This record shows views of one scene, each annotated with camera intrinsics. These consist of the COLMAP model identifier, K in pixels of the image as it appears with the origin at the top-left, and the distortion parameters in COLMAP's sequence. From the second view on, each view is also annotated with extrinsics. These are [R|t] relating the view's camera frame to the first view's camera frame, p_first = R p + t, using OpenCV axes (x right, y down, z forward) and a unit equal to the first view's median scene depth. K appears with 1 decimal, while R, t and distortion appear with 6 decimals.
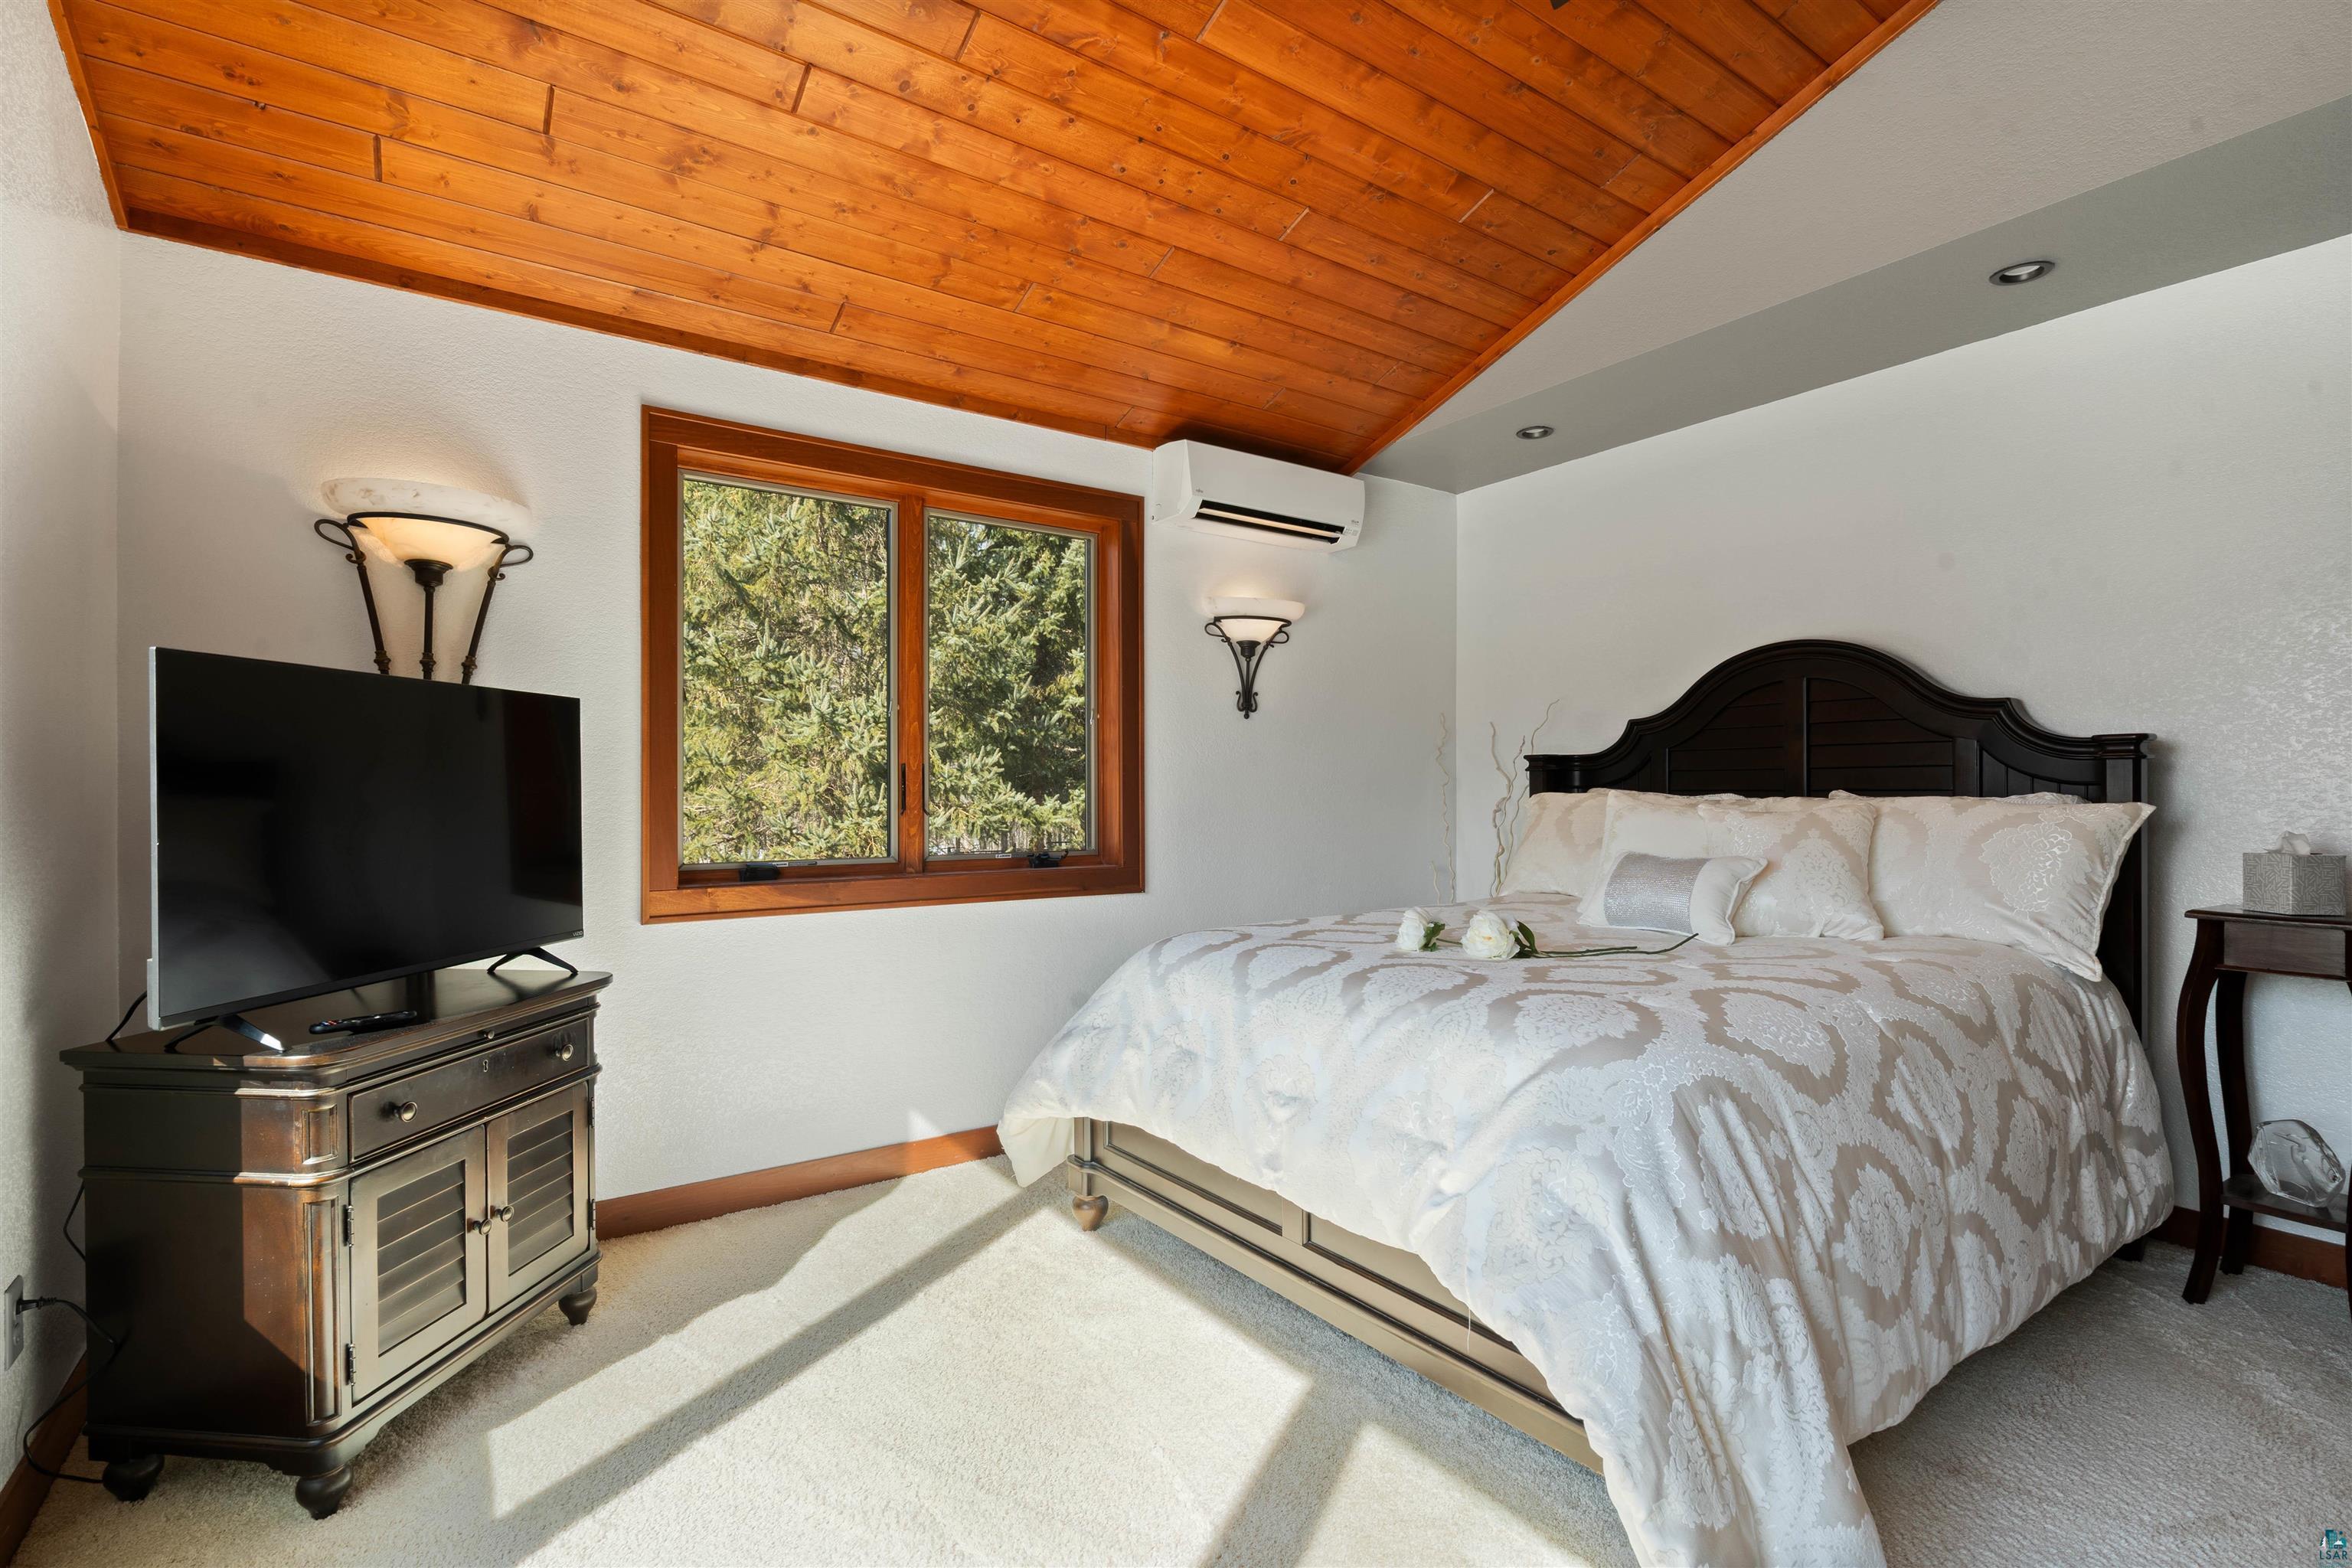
lens RADIAL K [[1075.8, 0, 1166.1], [0, 1075.8, 788.8], [0, 0, 1]] dist [0.001244, -0.001576]
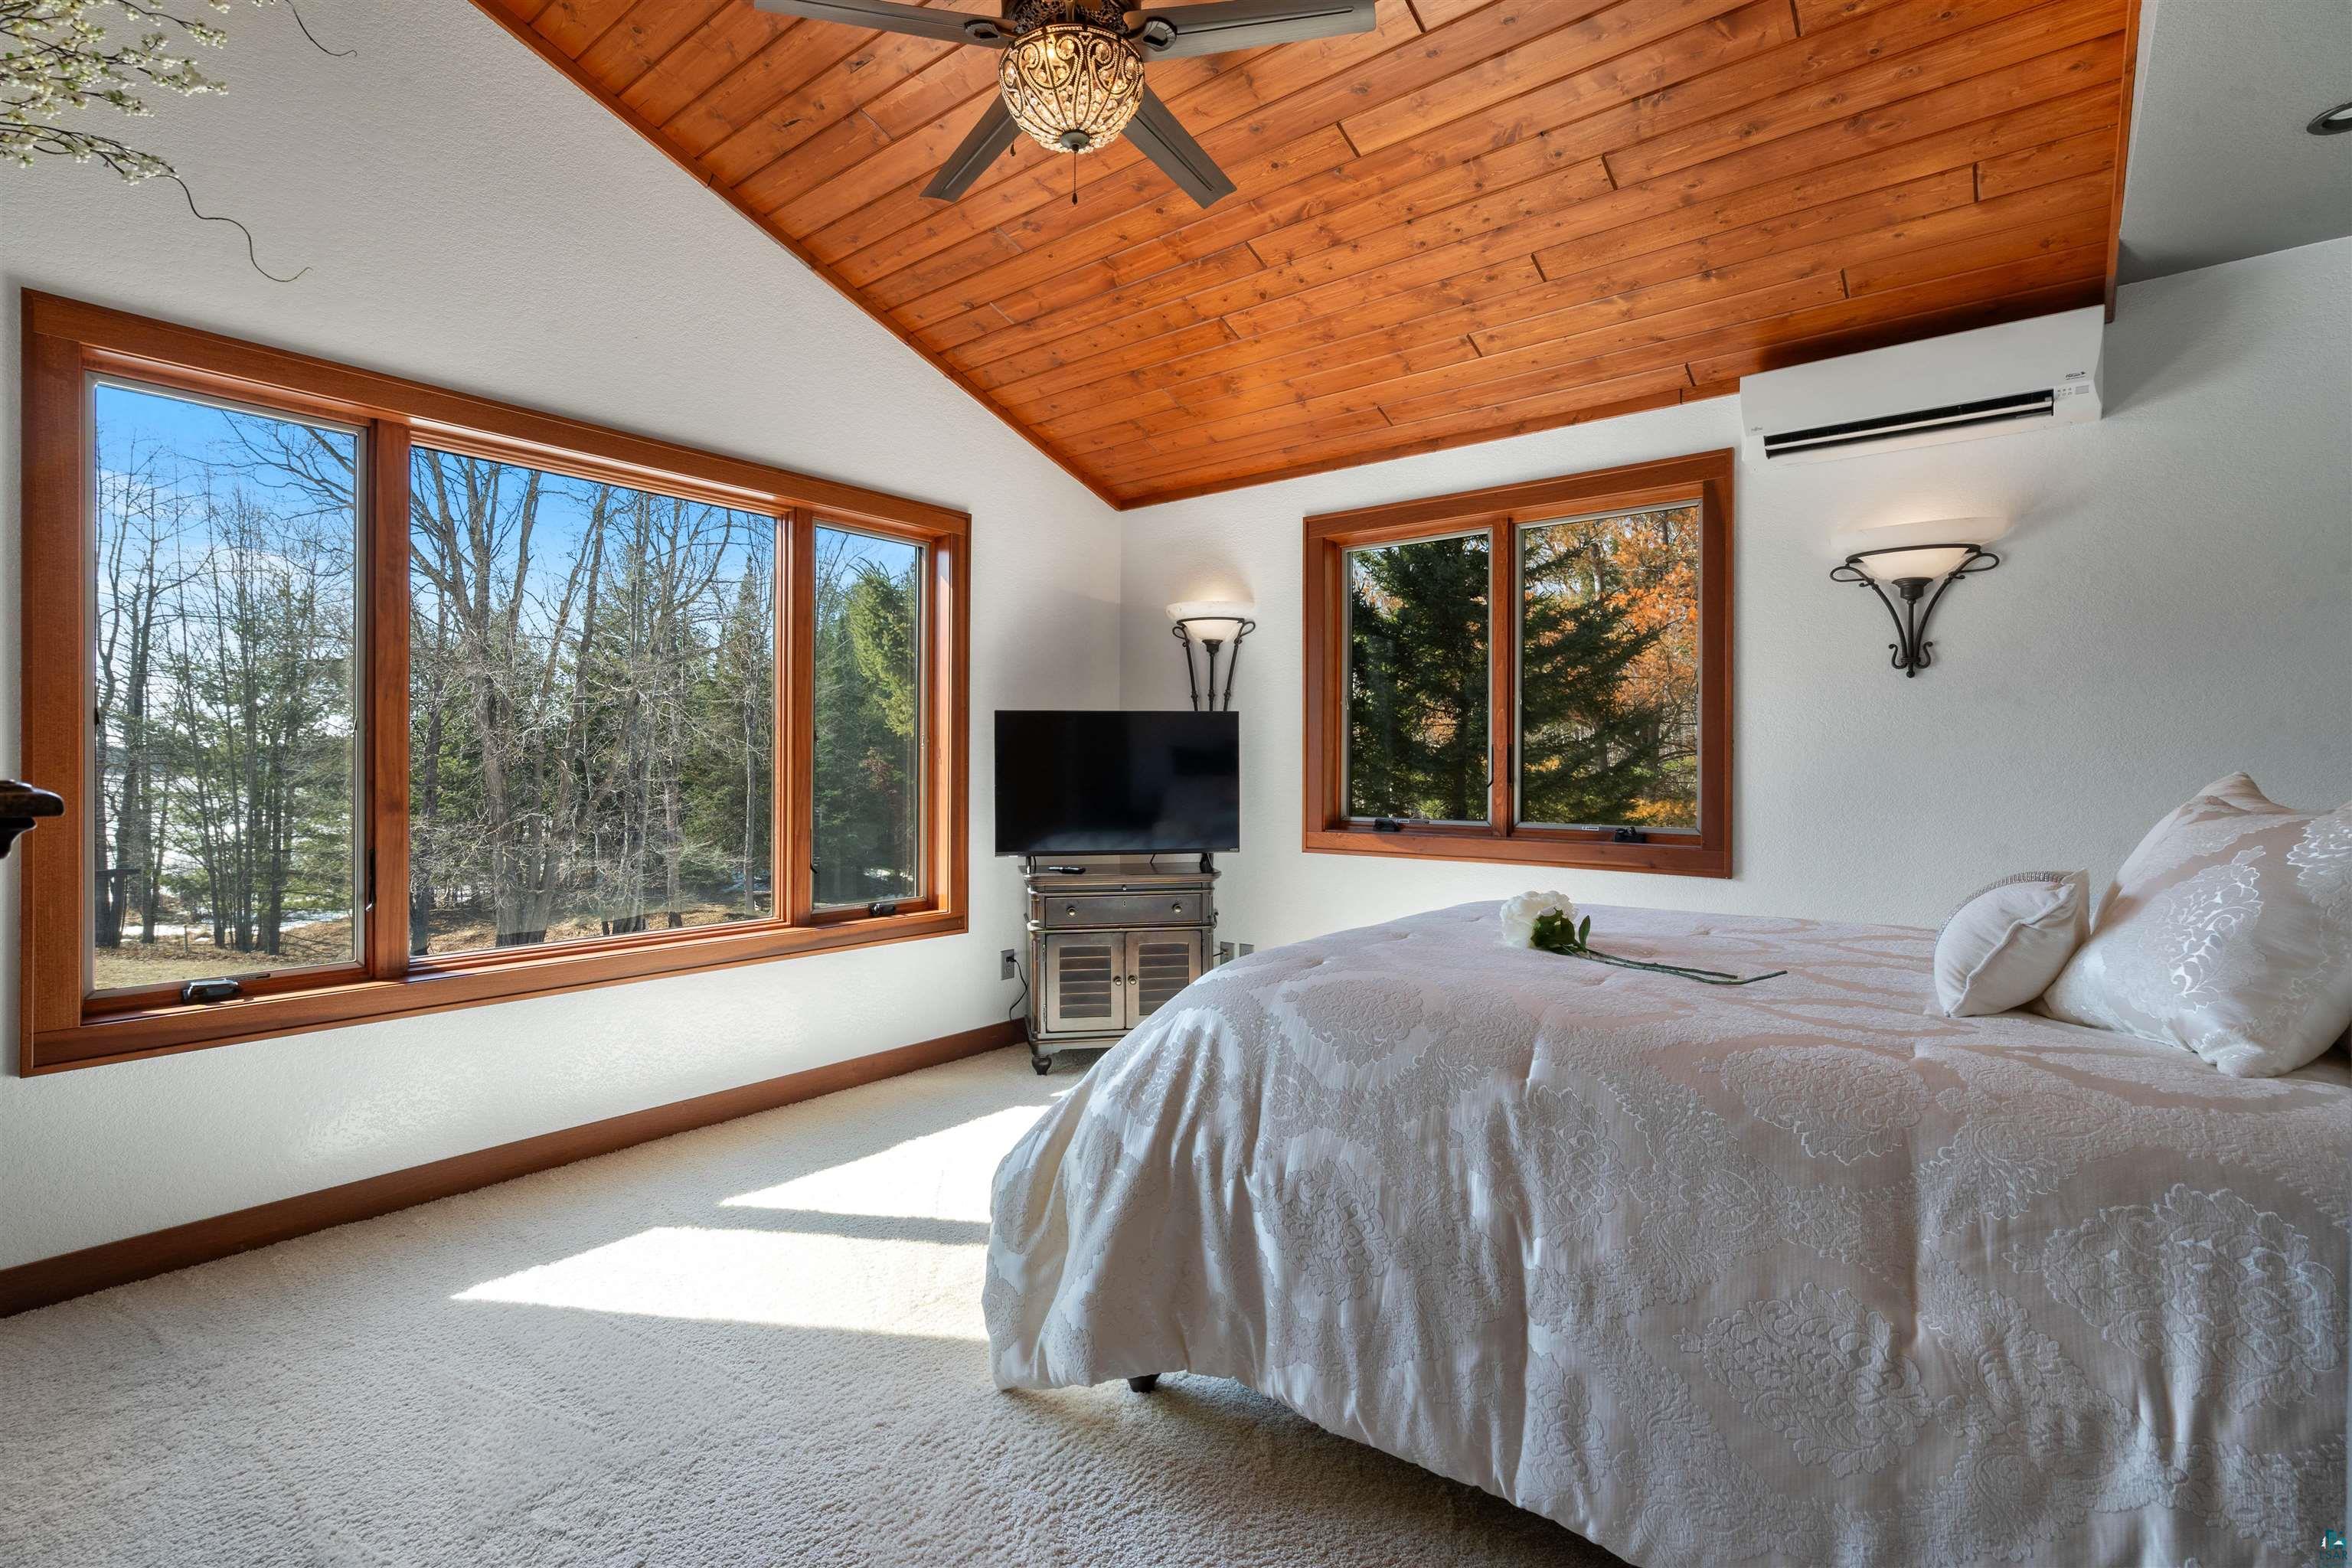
lens RADIAL K [[1075.8, 0, 1162.4], [0, 1075.8, 774.3], [0, 0, 1]] dist [0.001244, -0.001576]
pose [[0.291538, 0.011139, -0.956494, 0.948352], [-0.000692, 0.999934, 0.011434, -0.004345], [0.956559, -0.002672, 0.291527, 0.354447]]
